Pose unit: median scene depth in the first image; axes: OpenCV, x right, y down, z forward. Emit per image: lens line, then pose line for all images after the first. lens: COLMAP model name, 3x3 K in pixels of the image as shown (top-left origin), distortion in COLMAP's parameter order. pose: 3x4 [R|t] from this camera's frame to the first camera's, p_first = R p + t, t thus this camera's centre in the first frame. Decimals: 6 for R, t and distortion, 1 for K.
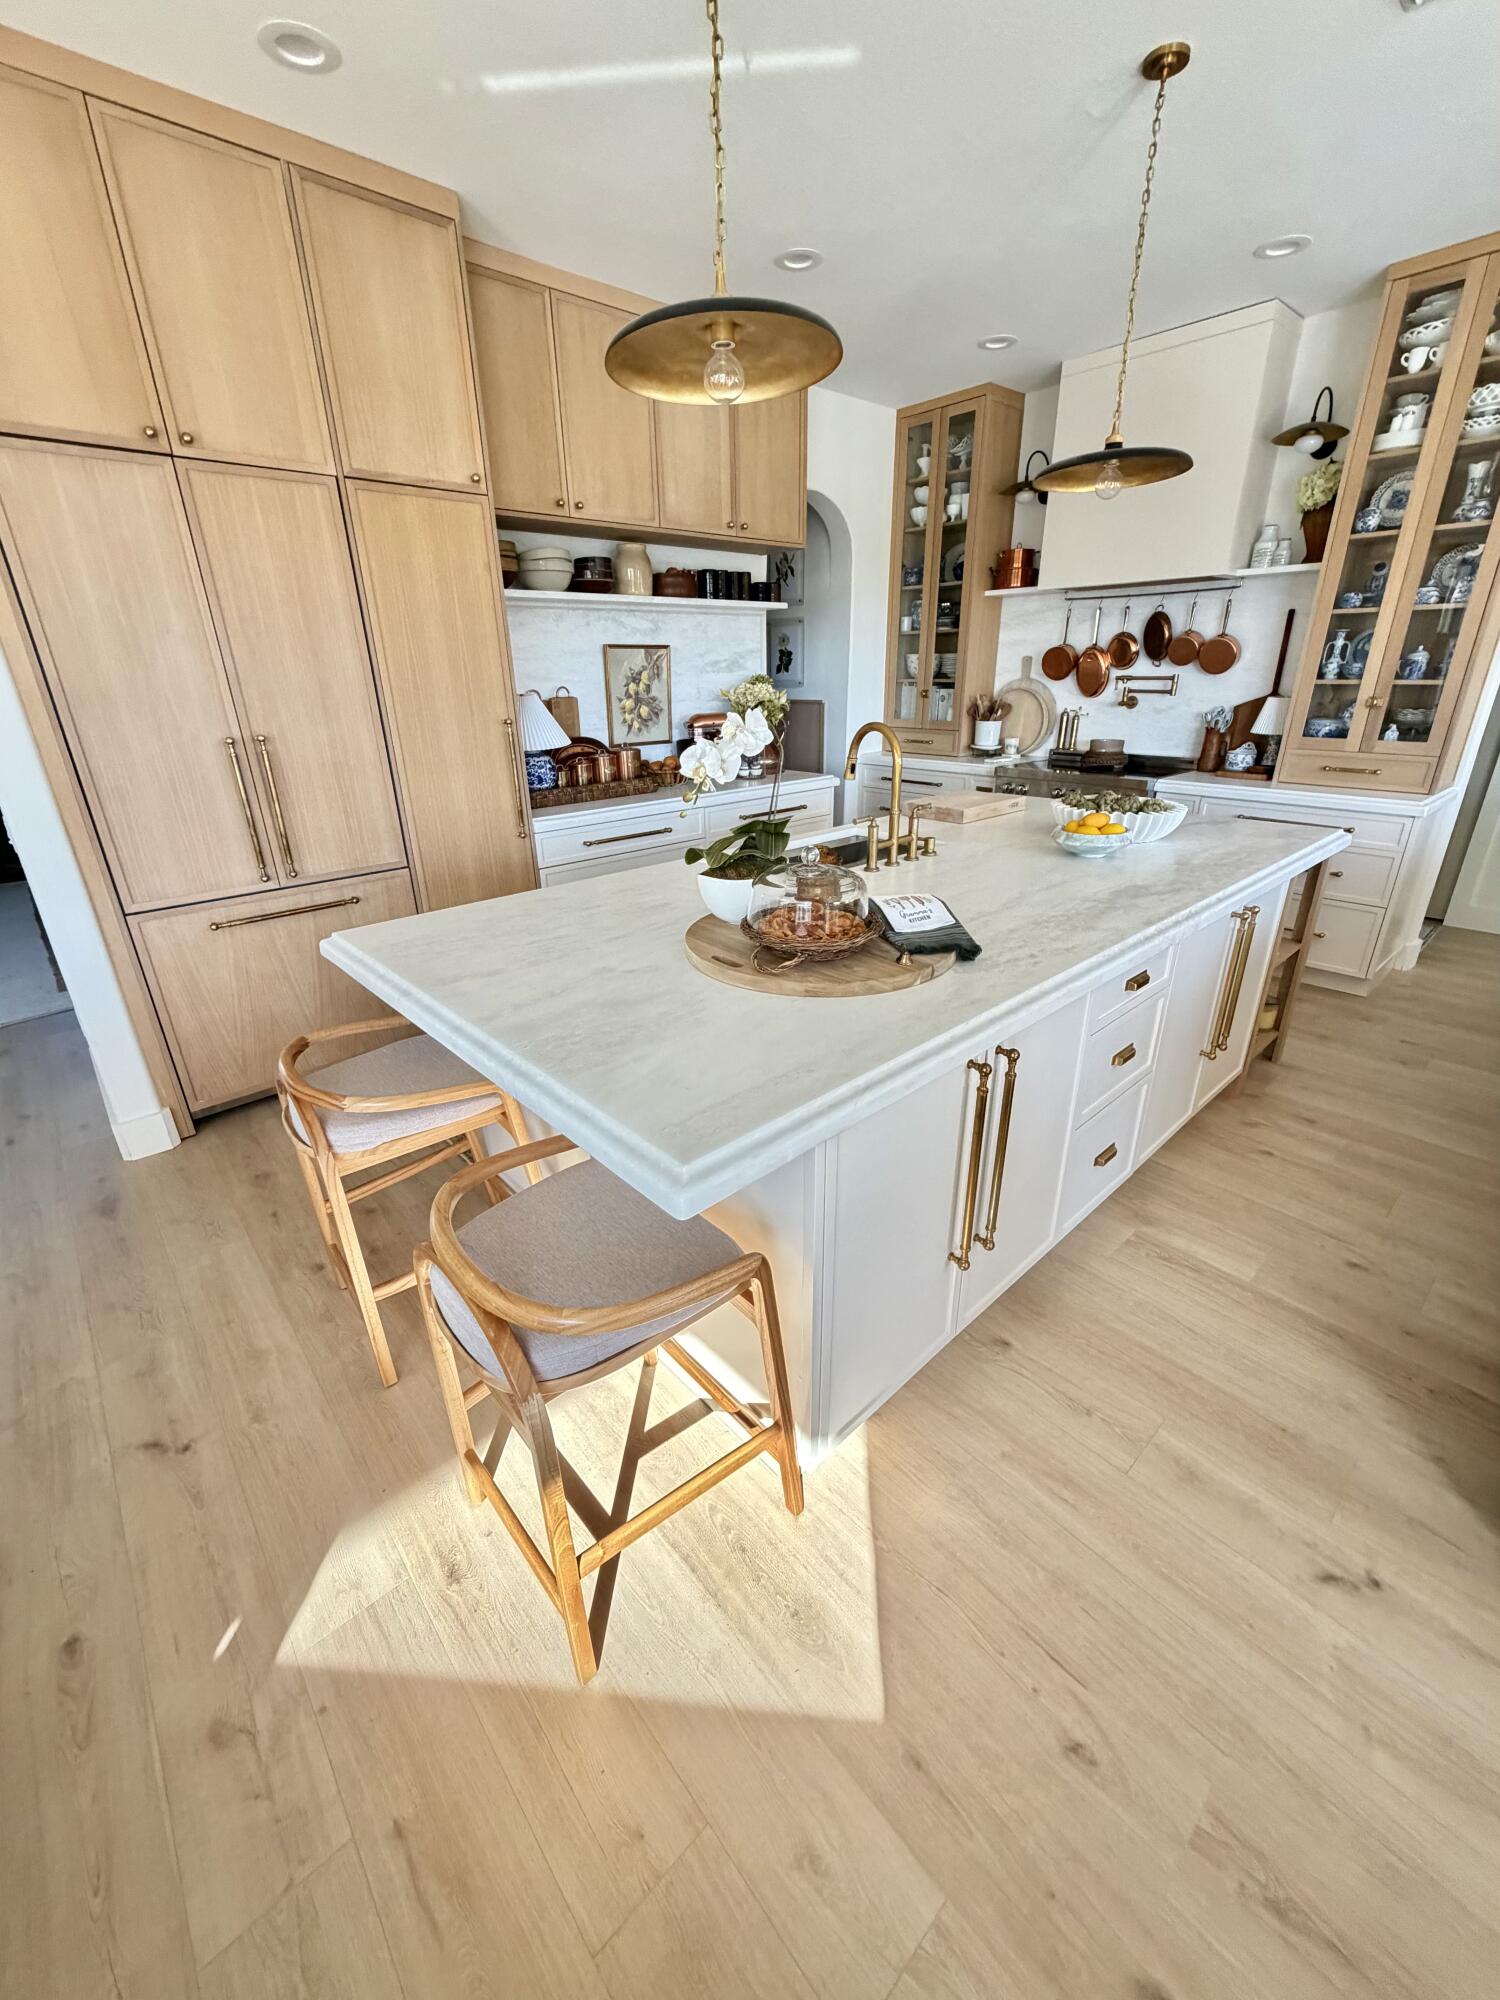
lens RADIAL K [[792.0, 0, 750.0], [0, 792.0, 992.8], [0, 0, 1]] dist [0.001022, 0.000231]
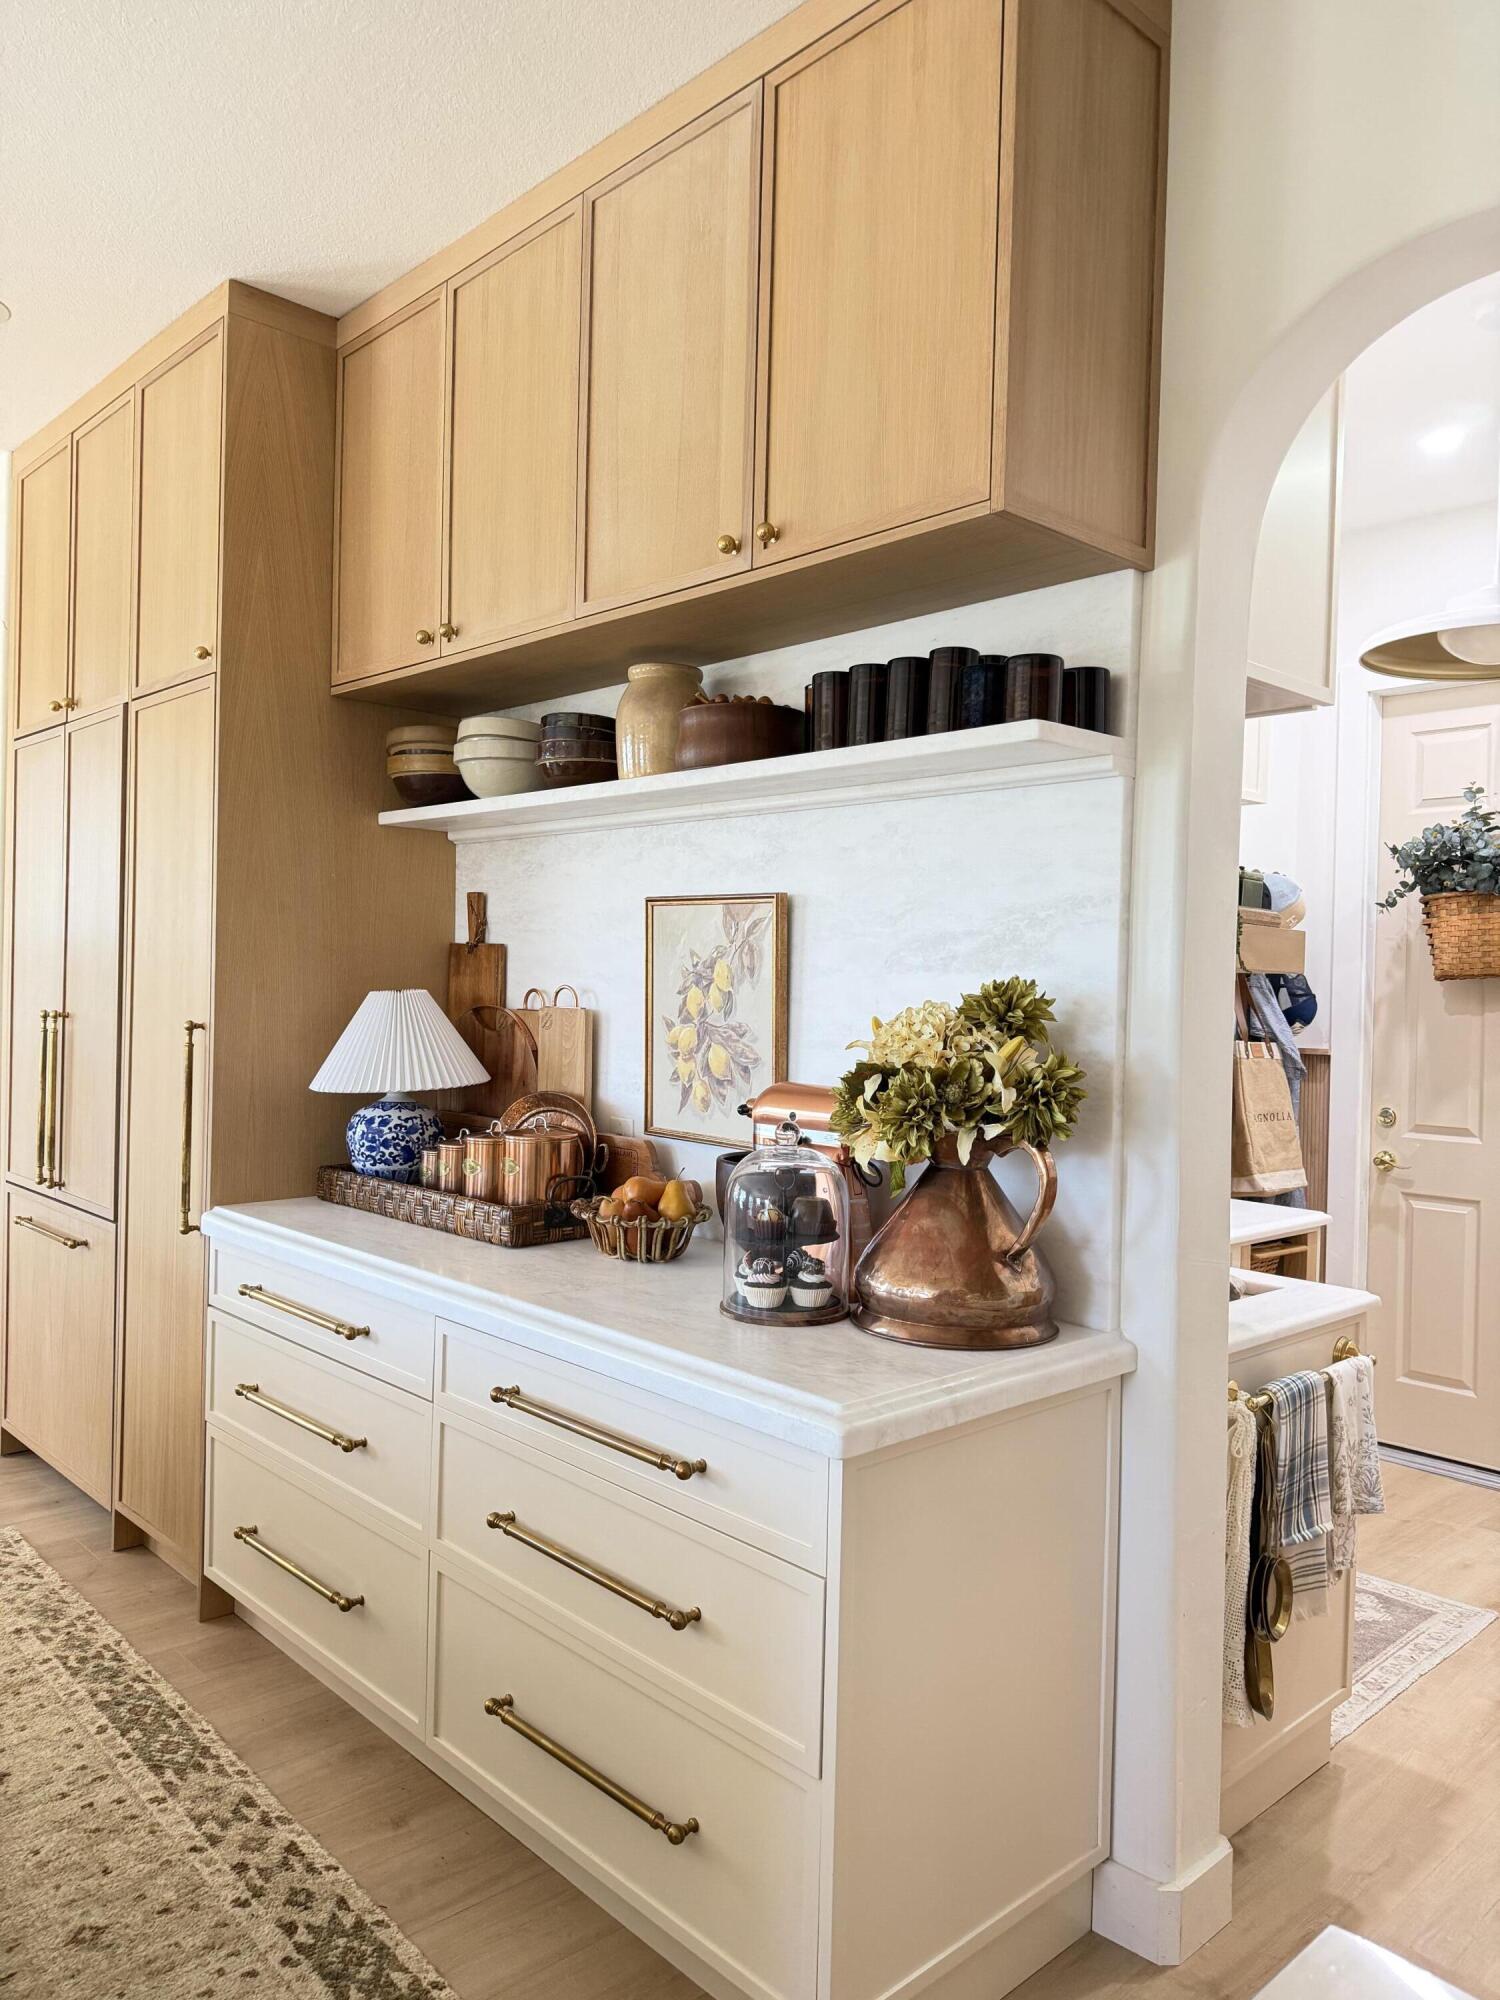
lens RADIAL K [[1408.7, 0, 821.6], [0, 1408.7, 1033.8], [0, 0, 1]] dist [0.051214, -0.056276]
pose [[0.048441, 0.039599, -0.998041, 0.685384], [-0.414770, 0.909786, 0.015966, -0.512369], [0.908636, 0.413184, 0.060495, 1.289446]]
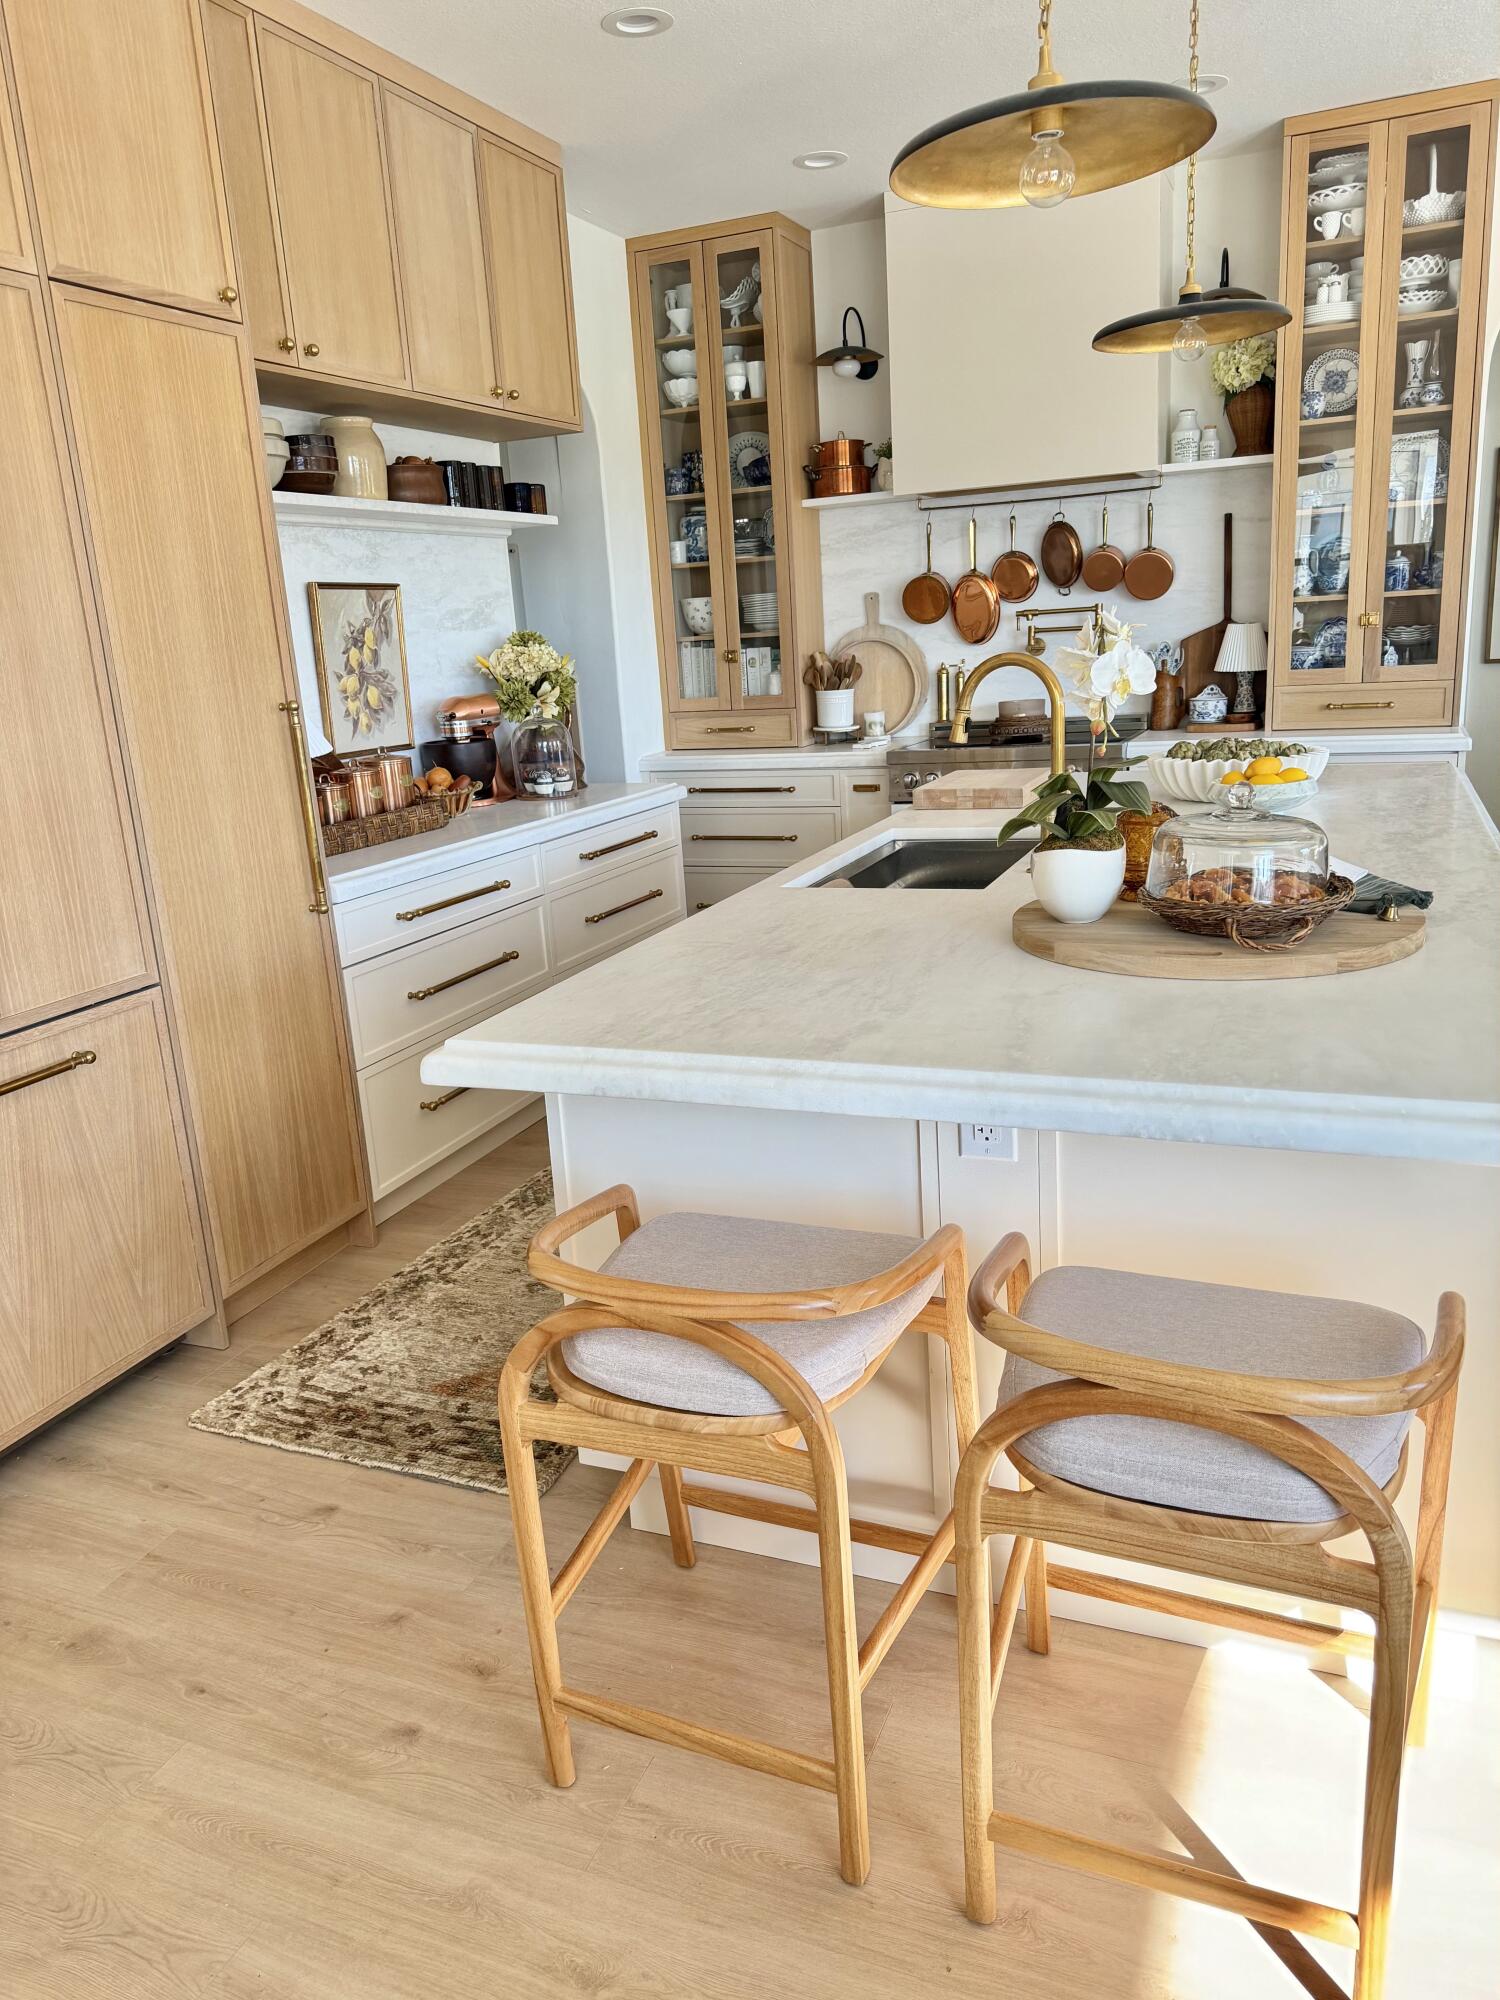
lens RADIAL K [[1408.7, 0, 749.4], [0, 1408.7, 990.5], [0, 0, 1]] dist [0.051214, -0.056276]
pose [[0.904095, -0.144113, 0.402298, -0.423545], [0.204581, 0.972491, -0.111388, 0.024526], [-0.375179, 0.183008, 0.908707, 0.017387]]
